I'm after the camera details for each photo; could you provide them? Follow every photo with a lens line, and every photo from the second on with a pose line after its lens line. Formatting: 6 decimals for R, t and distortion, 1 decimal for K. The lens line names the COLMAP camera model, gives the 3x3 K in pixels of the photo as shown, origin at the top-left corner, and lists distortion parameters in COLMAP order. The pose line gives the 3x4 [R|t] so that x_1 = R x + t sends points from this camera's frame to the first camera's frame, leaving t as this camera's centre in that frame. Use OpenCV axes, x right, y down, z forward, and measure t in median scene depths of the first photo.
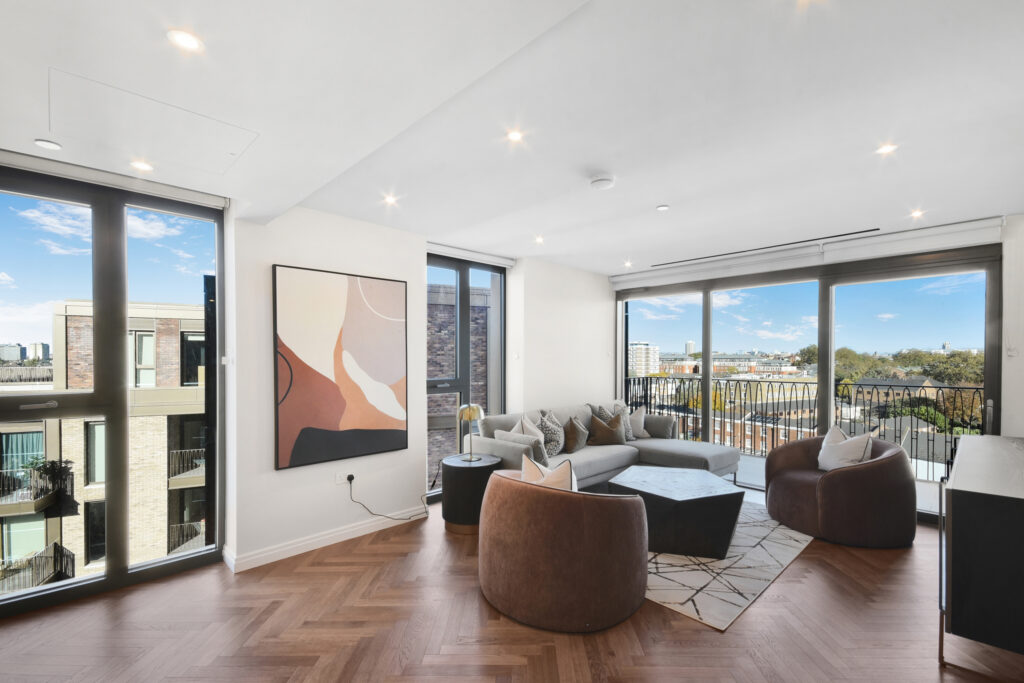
lens RADIAL K [[445.2, 0, 515.0], [0, 445.2, 360.4], [0, 0, 1]] dist [-0.000528, -0.000078]
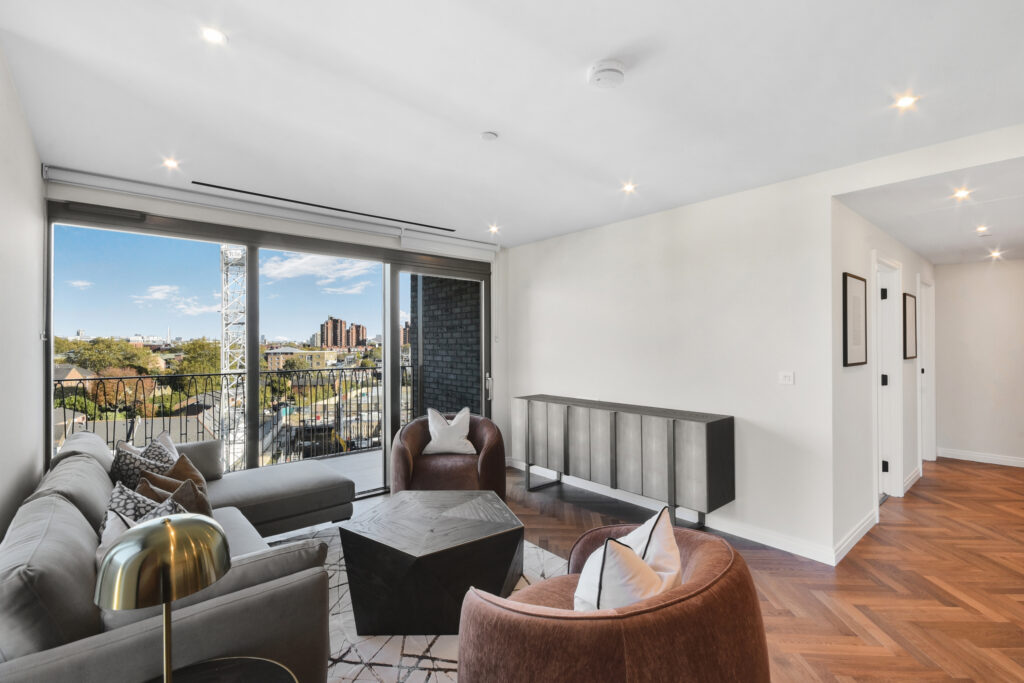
lens RADIAL K [[457.8, 0, 512.0], [0, 457.8, 341.5], [0, 0, 1]] dist [0.000700, 0.000378]
pose [[0.055683, 0.003683, 0.998442, -0.209616], [0.008696, 0.999953, -0.004173, -0.001845], [-0.998411, 0.008914, 0.055648, 0.466702]]
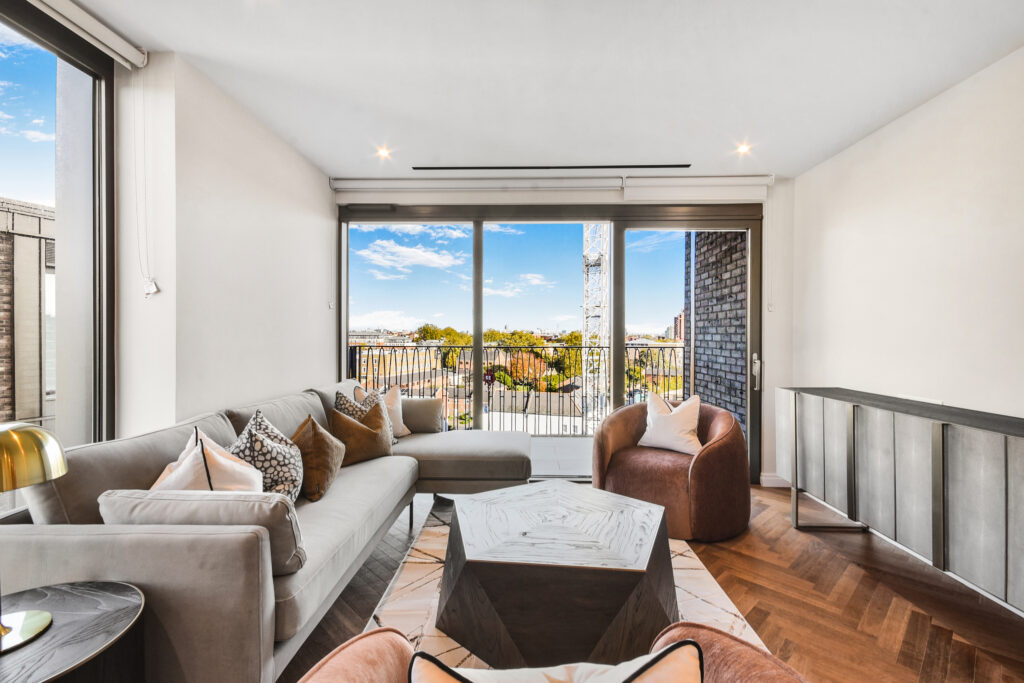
lens RADIAL K [[451.3, 0, 514.4], [0, 451.3, 335.9], [0, 0, 1]] dist [0.003367, 0.000447]
pose [[0.710863, 0.002227, 0.703327, -0.040288], [0.000105, 0.999995, -0.003272, 0.028241], [-0.703330, 0.002400, 0.710859, 0.357863]]
